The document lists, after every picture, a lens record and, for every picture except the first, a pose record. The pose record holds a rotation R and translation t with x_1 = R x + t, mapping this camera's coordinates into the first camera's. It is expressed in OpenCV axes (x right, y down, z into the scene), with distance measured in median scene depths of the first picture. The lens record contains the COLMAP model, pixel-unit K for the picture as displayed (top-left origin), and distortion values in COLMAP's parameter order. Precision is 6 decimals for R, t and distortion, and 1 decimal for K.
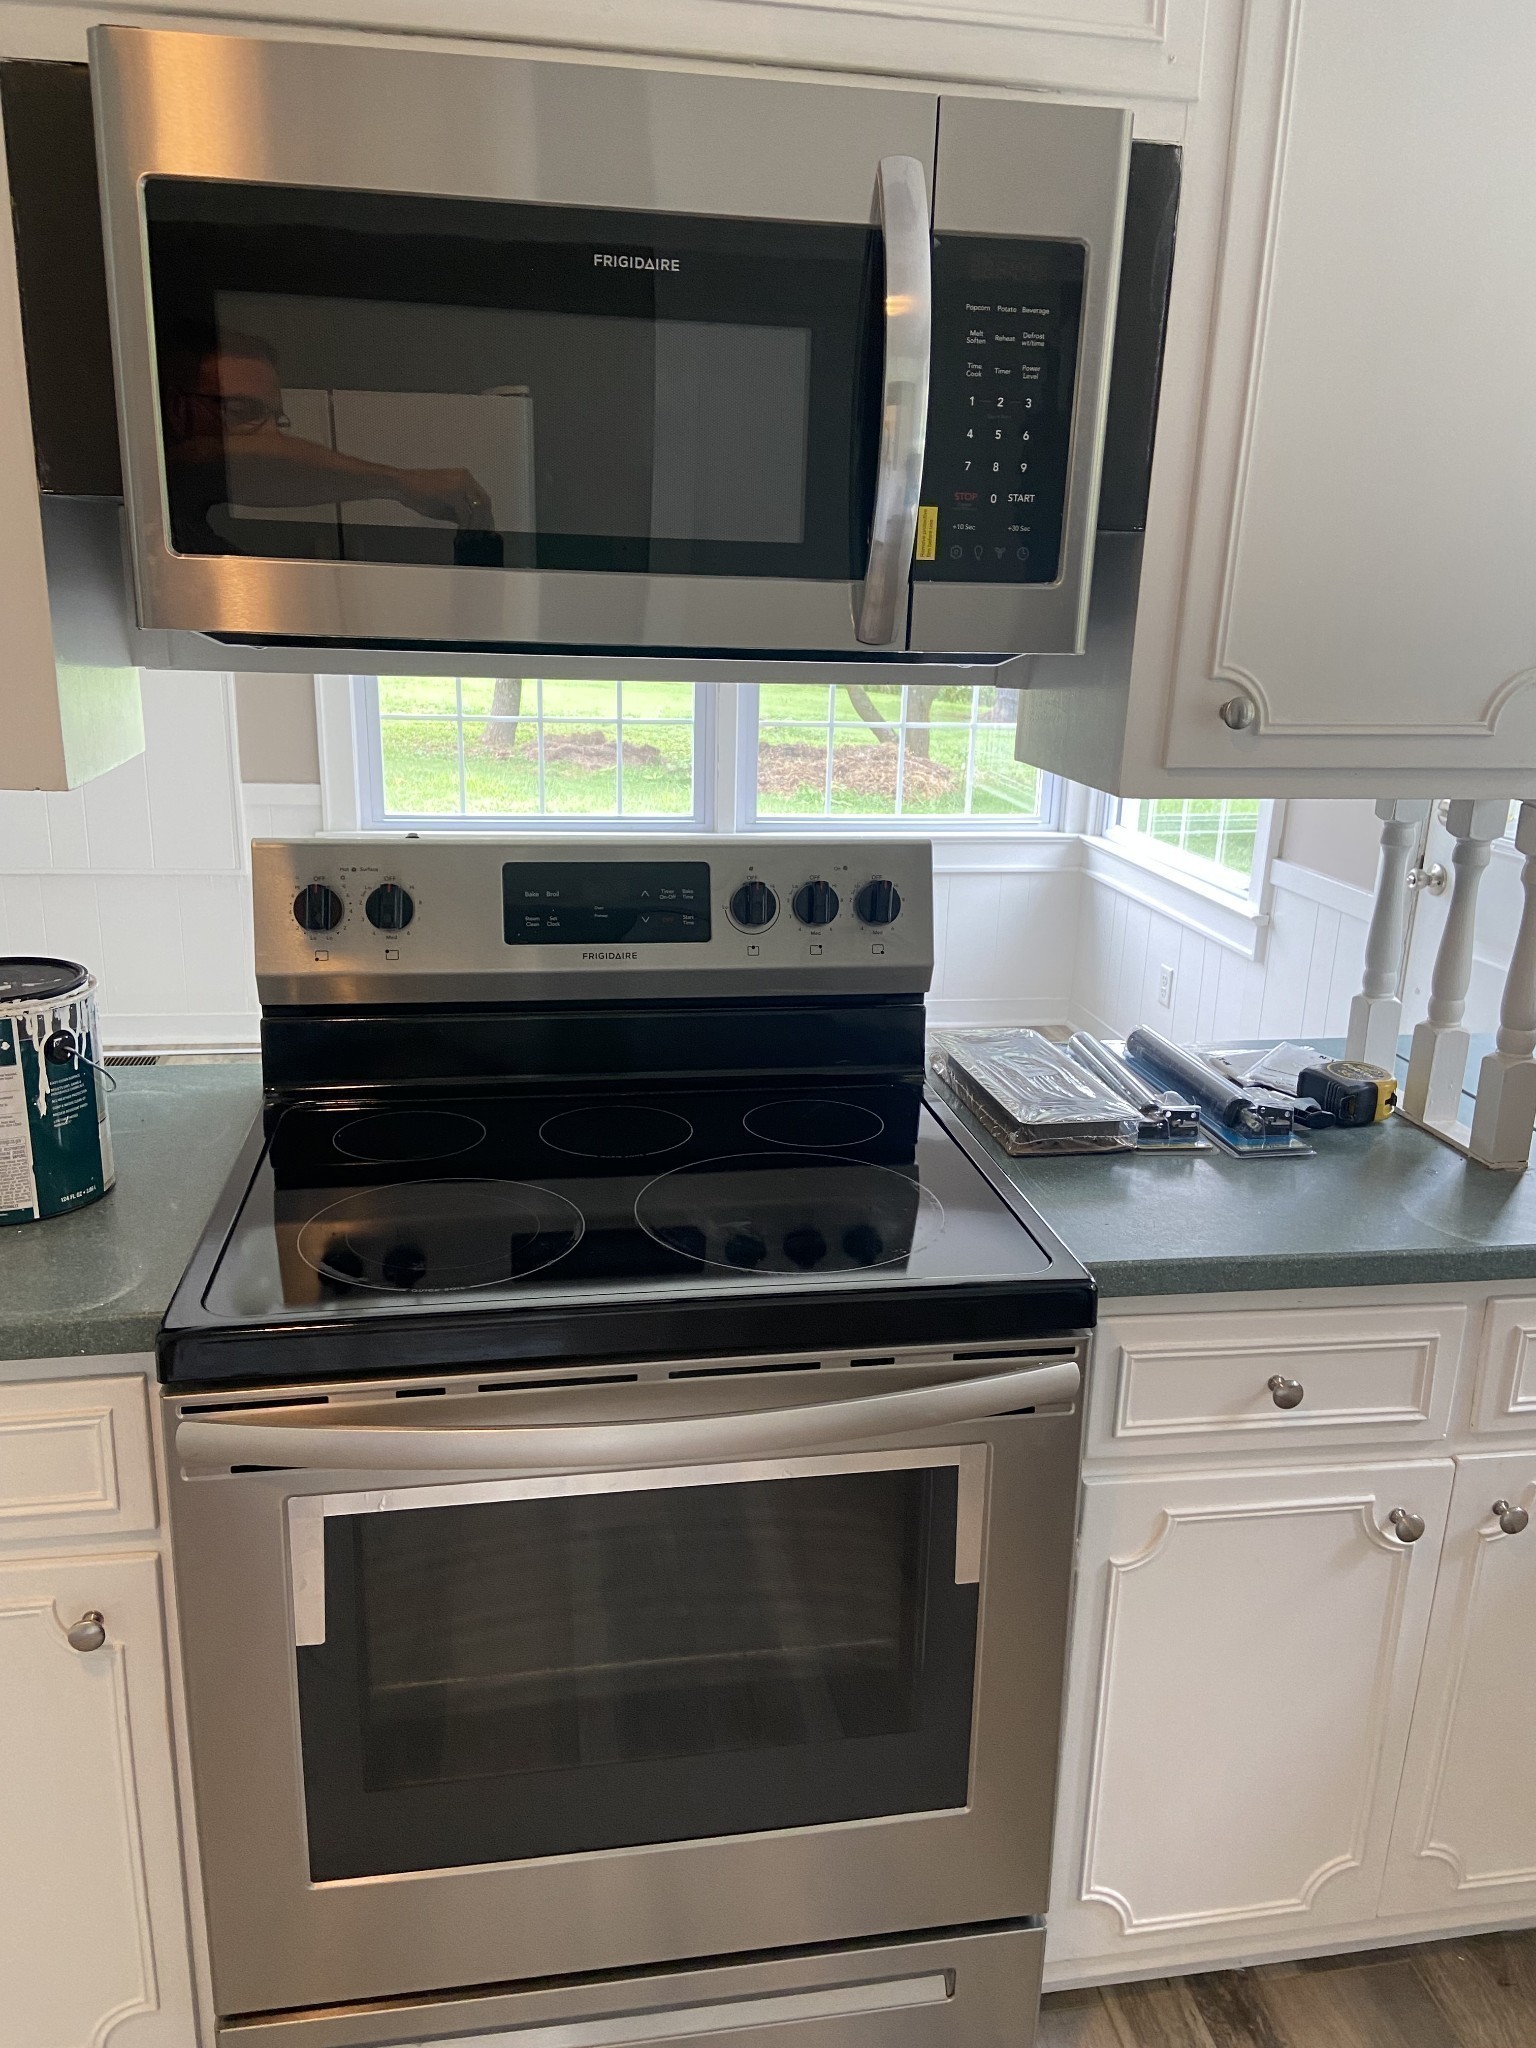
lens RADIAL K [[1543.7, 0, 770.4], [0, 1543.7, 1024.8], [0, 0, 1]] dist [0.115399, -0.137352]
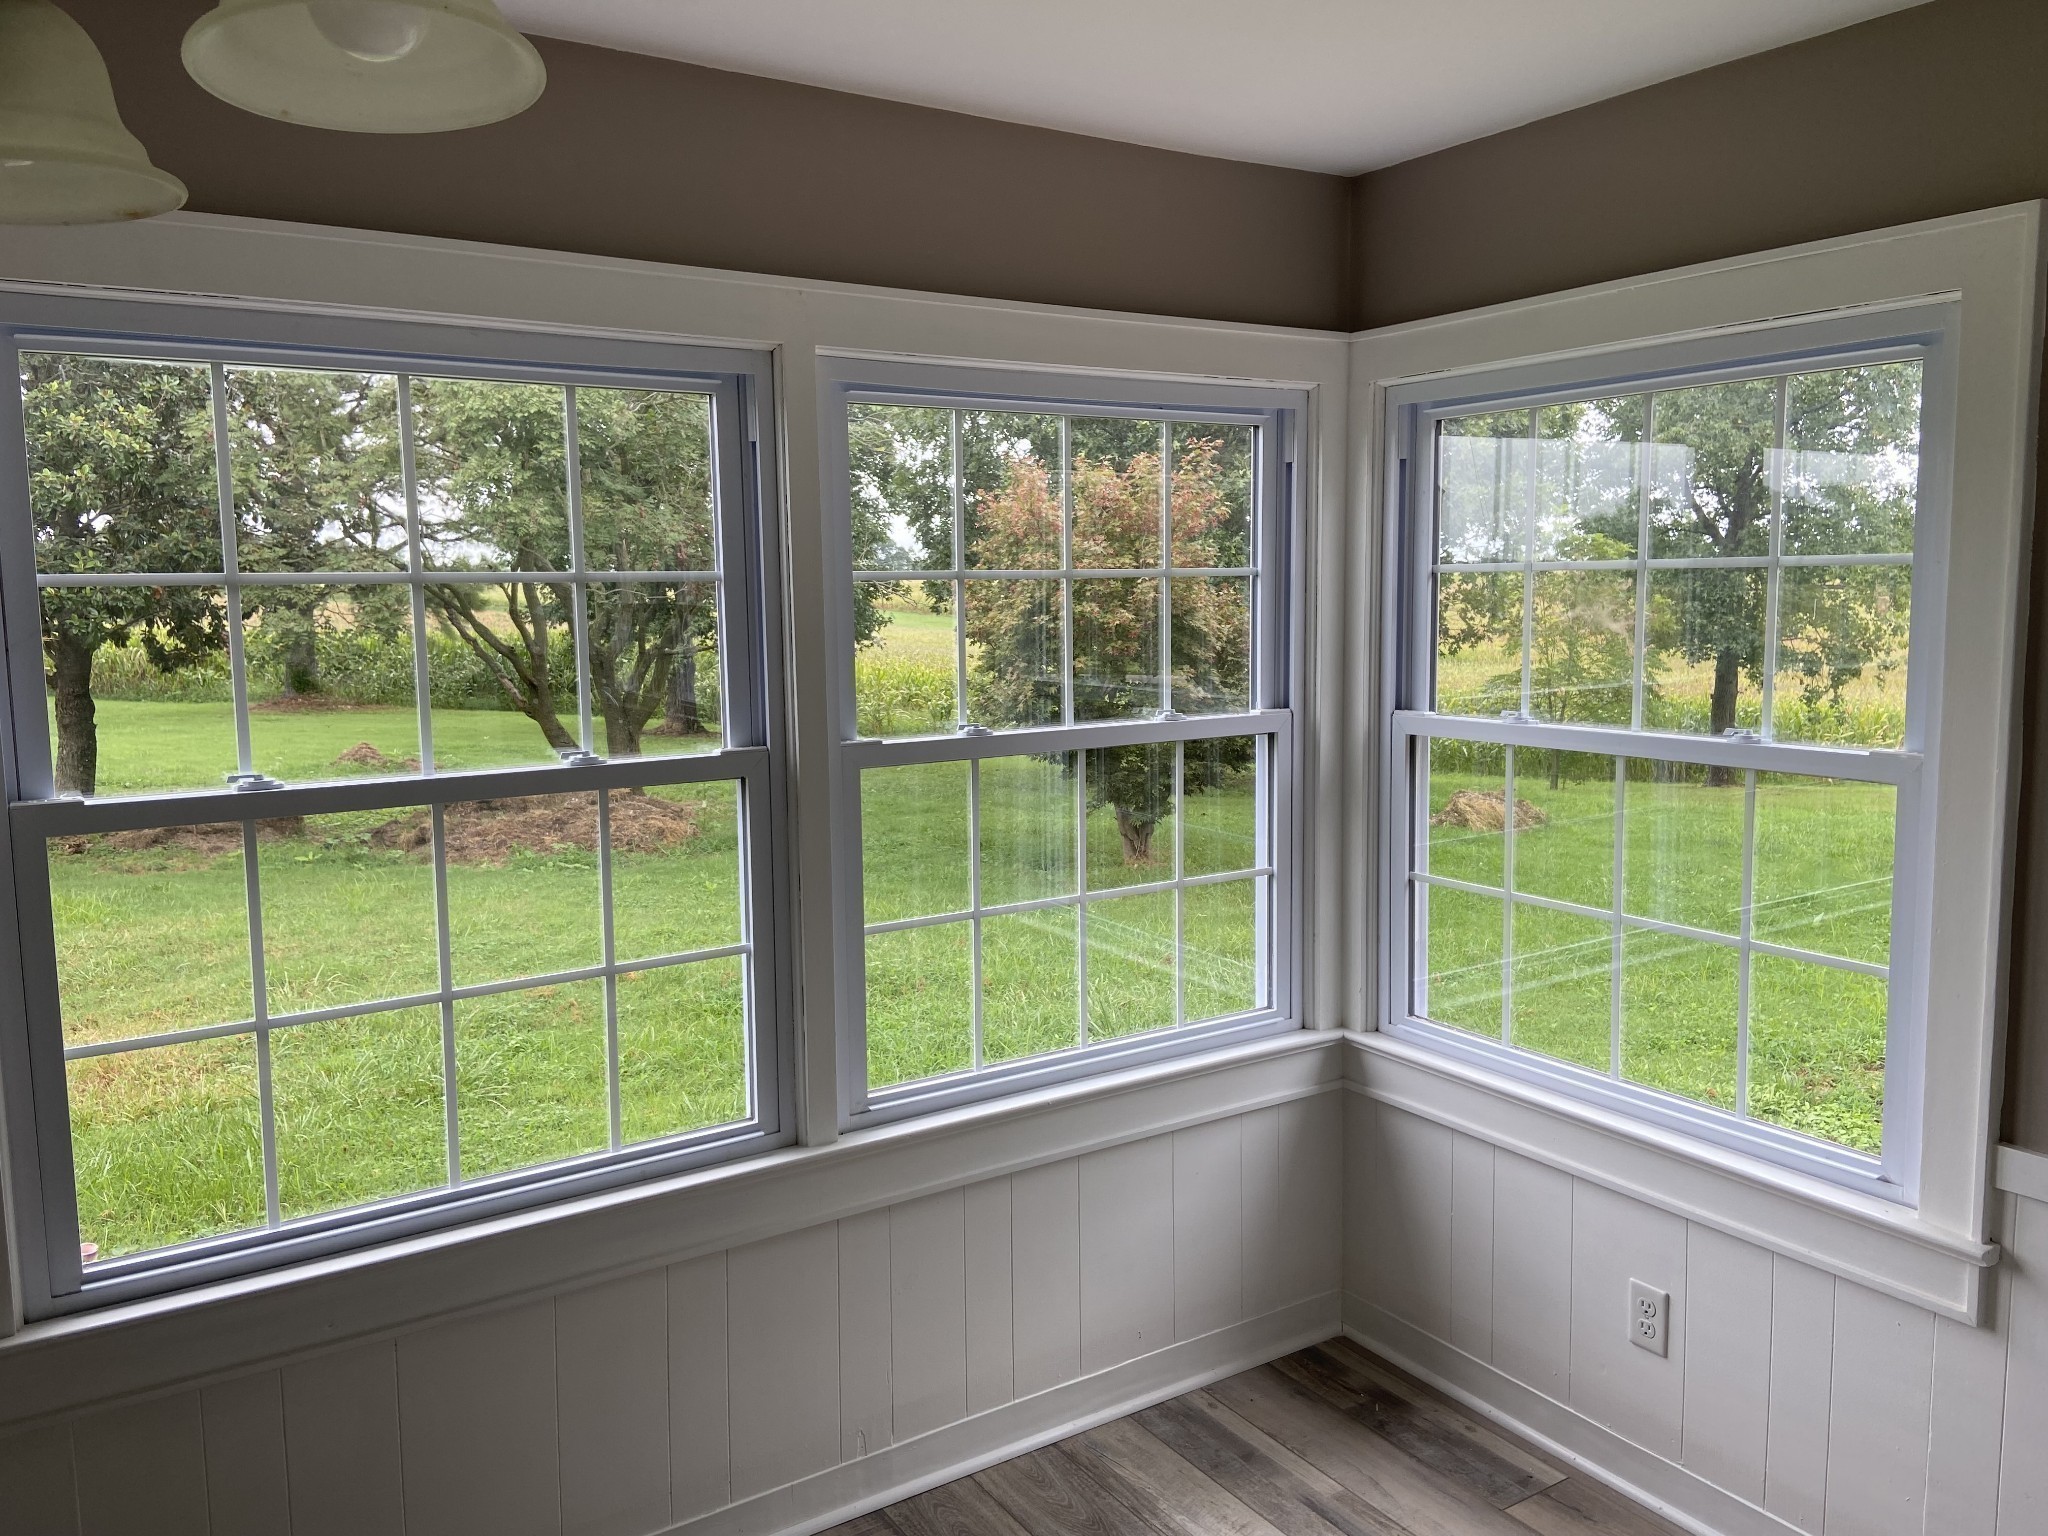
lens RADIAL K [[1543.7, 0, 1018.5], [0, 1543.7, 763.6], [0, 0, 1]] dist [0.115399, -0.137352]
pose [[0.918826, -0.087673, 0.384802, -0.164275], [0.147886, 0.980458, -0.129734, -0.176721], [-0.365908, 0.176110, 0.913836, 0.478328]]
